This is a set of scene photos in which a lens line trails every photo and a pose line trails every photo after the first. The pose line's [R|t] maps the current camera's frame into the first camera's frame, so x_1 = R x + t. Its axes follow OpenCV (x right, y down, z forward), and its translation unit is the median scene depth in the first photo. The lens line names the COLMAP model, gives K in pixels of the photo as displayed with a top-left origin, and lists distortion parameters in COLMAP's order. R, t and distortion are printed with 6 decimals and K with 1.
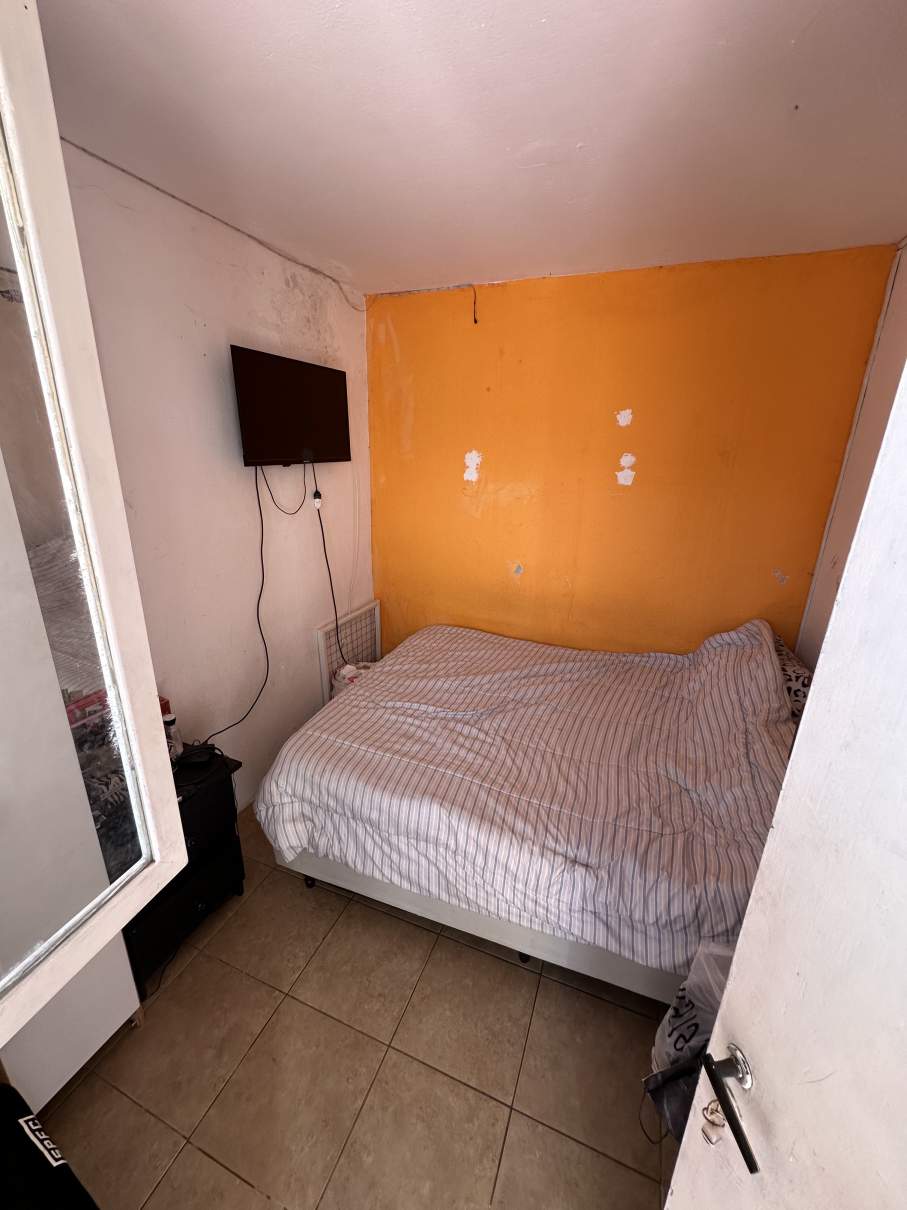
lens RADIAL K [[484.3, 0, 454.1], [0, 484.3, 602.2], [0, 0, 1]] dist [-0.003974, 0.001082]
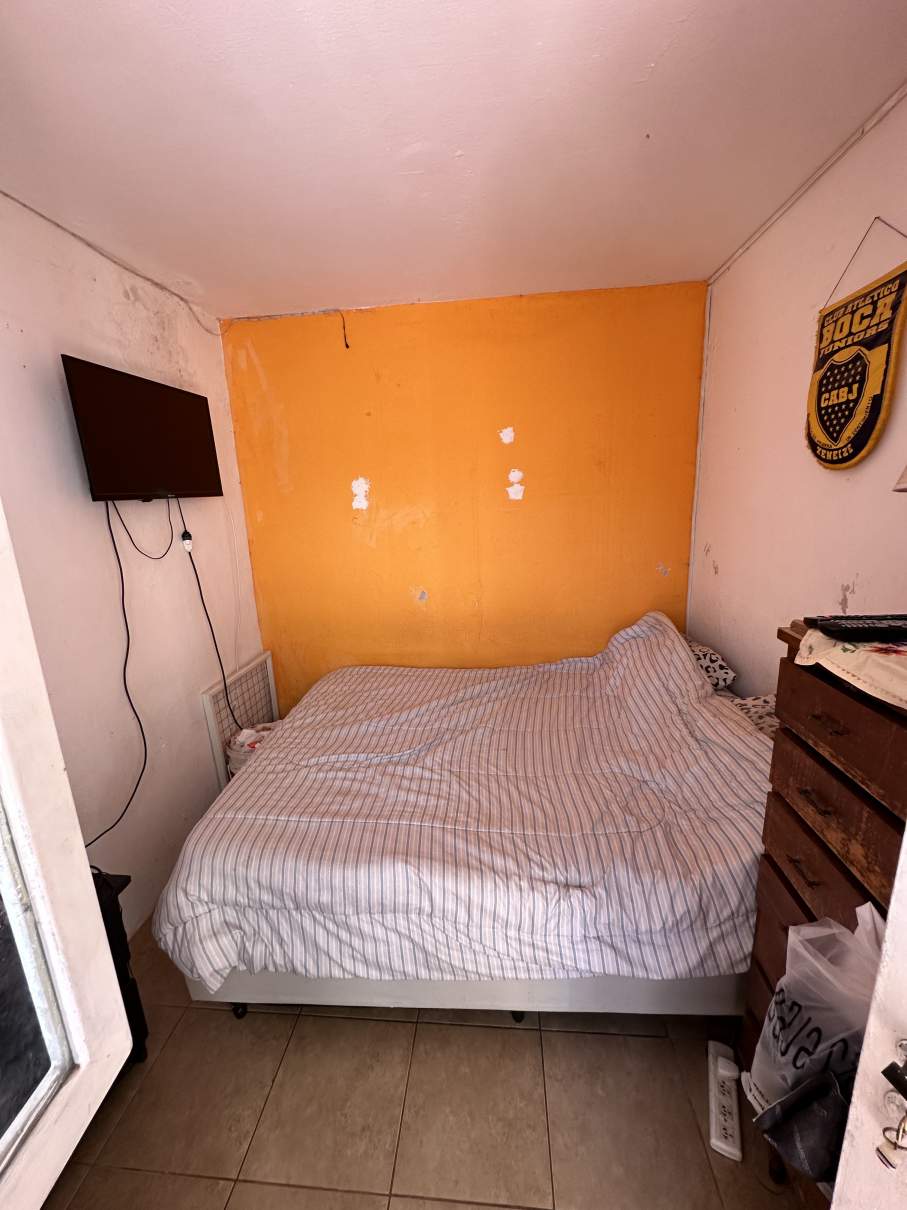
lens RADIAL K [[484.3, 0, 455.1], [0, 484.3, 602.1], [0, 0, 1]] dist [-0.003974, 0.001082]
pose [[0.956947, -0.123956, 0.262466, -0.088971], [0.146896, 0.986701, -0.069586, 0.032033], [-0.250350, 0.105145, 0.962429, 0.091046]]
